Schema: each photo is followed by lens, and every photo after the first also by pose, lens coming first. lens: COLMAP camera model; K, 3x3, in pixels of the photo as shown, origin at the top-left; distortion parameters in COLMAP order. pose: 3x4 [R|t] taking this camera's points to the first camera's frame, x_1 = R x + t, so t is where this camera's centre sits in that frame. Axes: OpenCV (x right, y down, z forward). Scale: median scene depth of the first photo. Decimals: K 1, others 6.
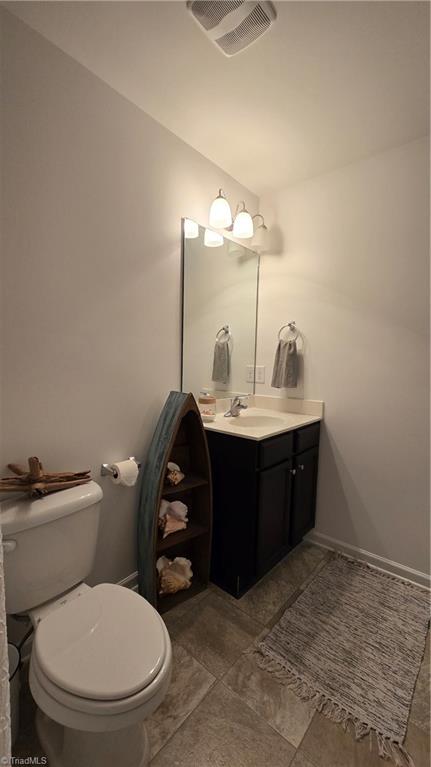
lens RADIAL K [[317.4, 0, 215.5], [0, 317.4, 383.5], [0, 0, 1]] dist [-0.000264, 0.000078]
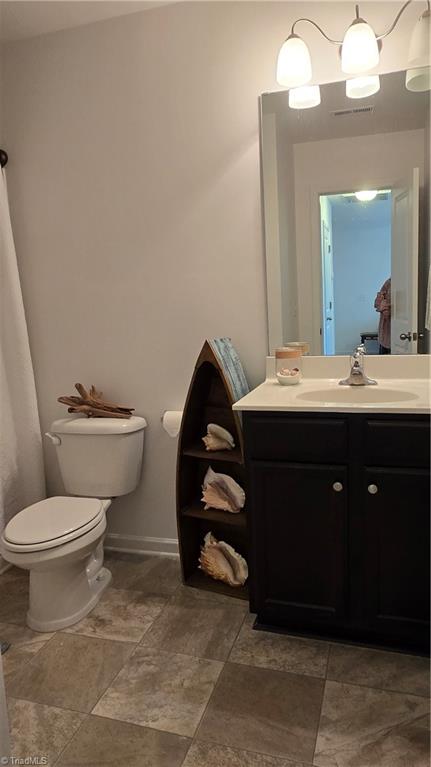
lens RADIAL K [[519.7, 0, 215.5], [0, 519.7, 383.5], [0, 0, 1]] dist [-0.000395, -0.000750]
pose [[0.381440, 0.099539, -0.919019, 1.151629], [-0.020194, 0.994846, 0.099371, 0.008524], [0.924173, -0.019345, 0.381484, 0.516991]]
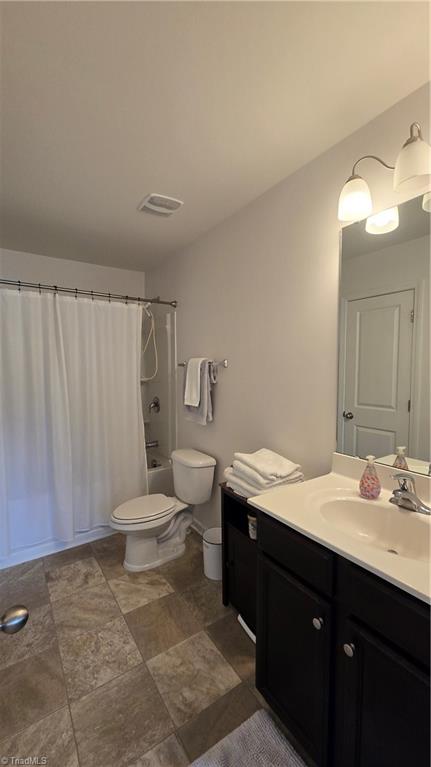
lens RADIAL K [[310.3, 0, 215.5], [0, 310.3, 383.5], [0, 0, 1]] dist [0.000237, 0.000003]
pose [[0.267474, -0.082148, 0.960057, -0.640188], [0.093220, 0.993892, 0.059072, -0.149216], [-0.959045, 0.073696, 0.273498, 0.434209]]
